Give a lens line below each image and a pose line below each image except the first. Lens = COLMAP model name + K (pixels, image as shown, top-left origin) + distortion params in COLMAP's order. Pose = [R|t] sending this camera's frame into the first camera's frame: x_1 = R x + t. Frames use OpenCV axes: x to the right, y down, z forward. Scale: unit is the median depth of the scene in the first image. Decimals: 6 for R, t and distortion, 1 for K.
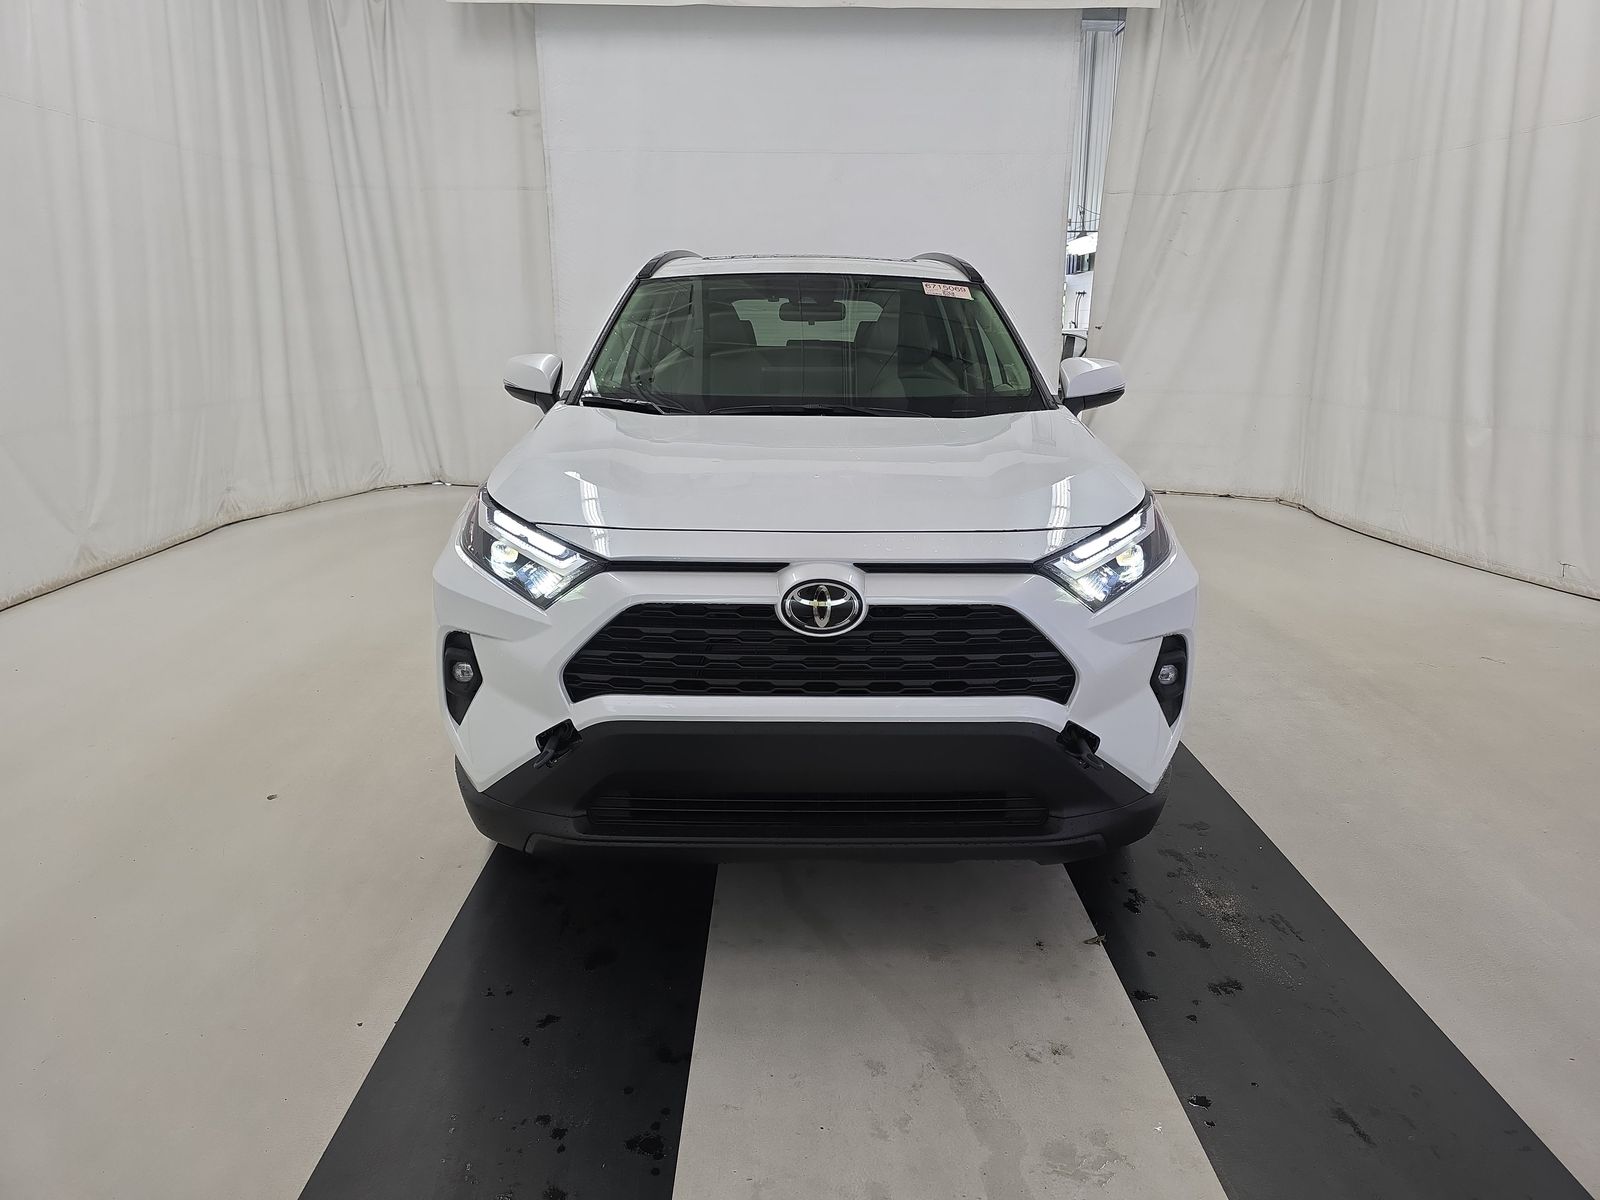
lens RADIAL K [[1059.9, 0, 800.0], [0, 1059.9, 600.0], [0, 0, 1]] dist [0.026266, 0.000641]
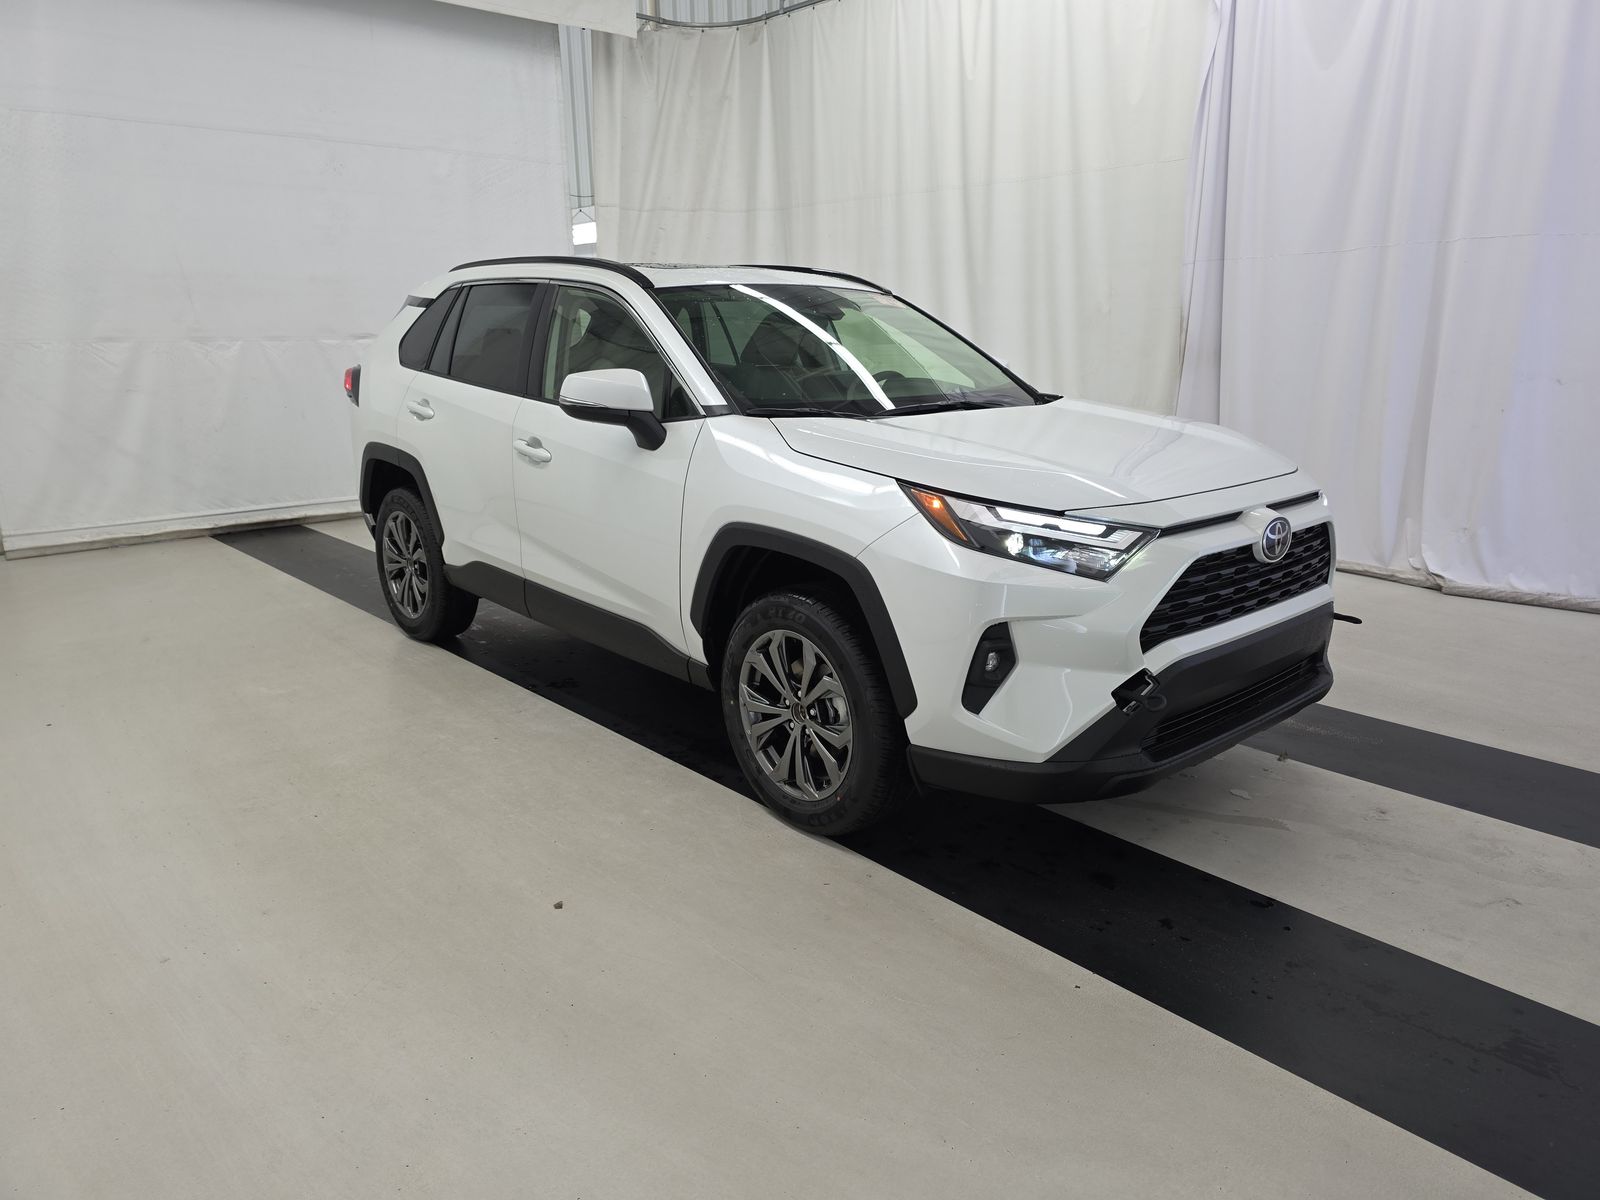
lens RADIAL K [[1075.4, 0, 801.3], [0, 1075.4, 612.1], [0, 0, 1]] dist [0.030826, -0.002785]
pose [[0.756051, -0.180926, 0.629009, -1.151405], [0.179793, 0.981474, 0.066202, -0.089190], [-0.629334, 0.063040, 0.774574, 0.284424]]
